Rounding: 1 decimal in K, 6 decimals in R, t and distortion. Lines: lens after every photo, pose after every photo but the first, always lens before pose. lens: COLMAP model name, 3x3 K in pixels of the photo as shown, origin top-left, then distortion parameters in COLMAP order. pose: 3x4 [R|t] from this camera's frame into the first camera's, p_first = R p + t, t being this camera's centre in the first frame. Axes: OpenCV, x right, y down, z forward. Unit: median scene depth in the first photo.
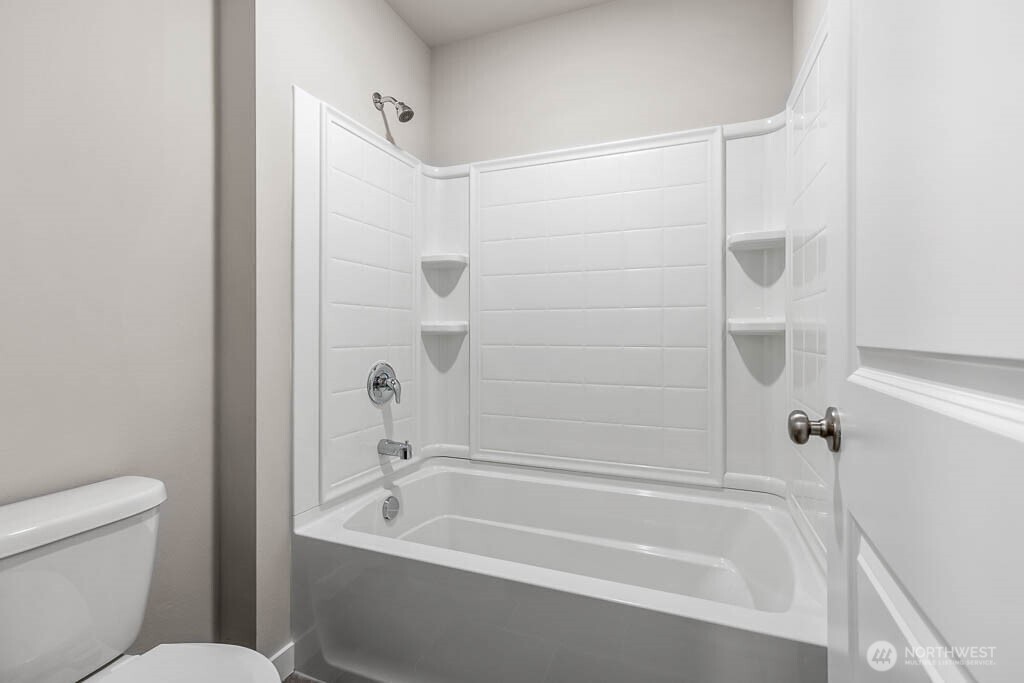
lens RADIAL K [[452.1, 0, 517.8], [0, 452.1, 342.3], [0, 0, 1]] dist [-0.000491, 0.000058]
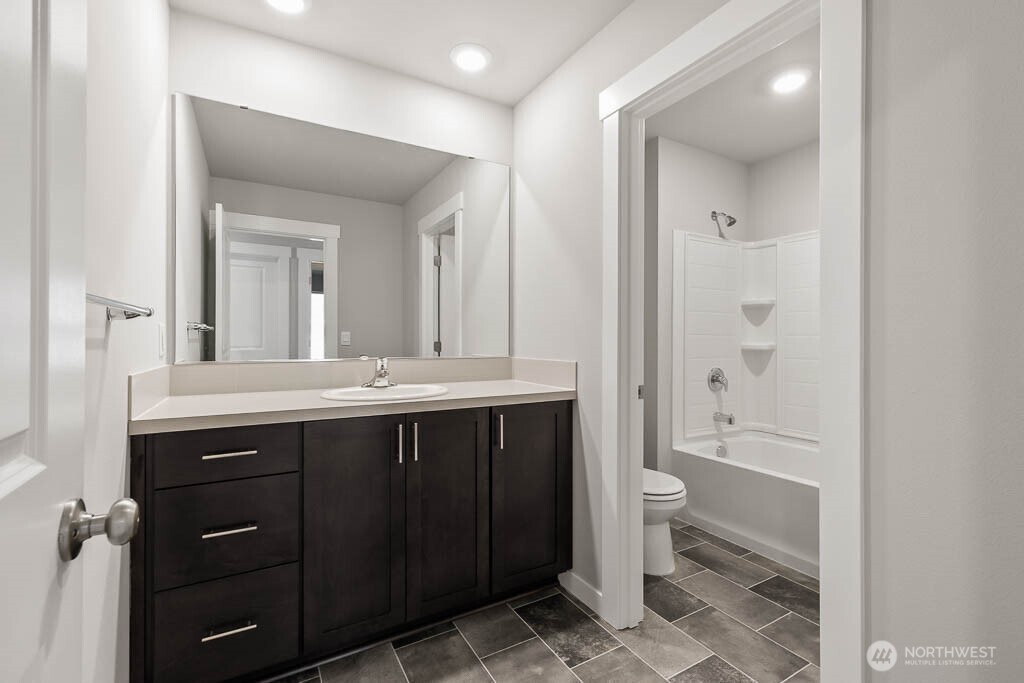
lens RADIAL K [[452.1, 0, 517.8], [0, 452.1, 342.3], [0, 0, 1]] dist [-0.000491, 0.000058]
pose [[0.780439, -0.002502, -0.625227, 0.184143], [-0.012127, 0.999743, -0.019139, -0.008607], [0.625114, 0.022519, 0.780208, -0.807491]]
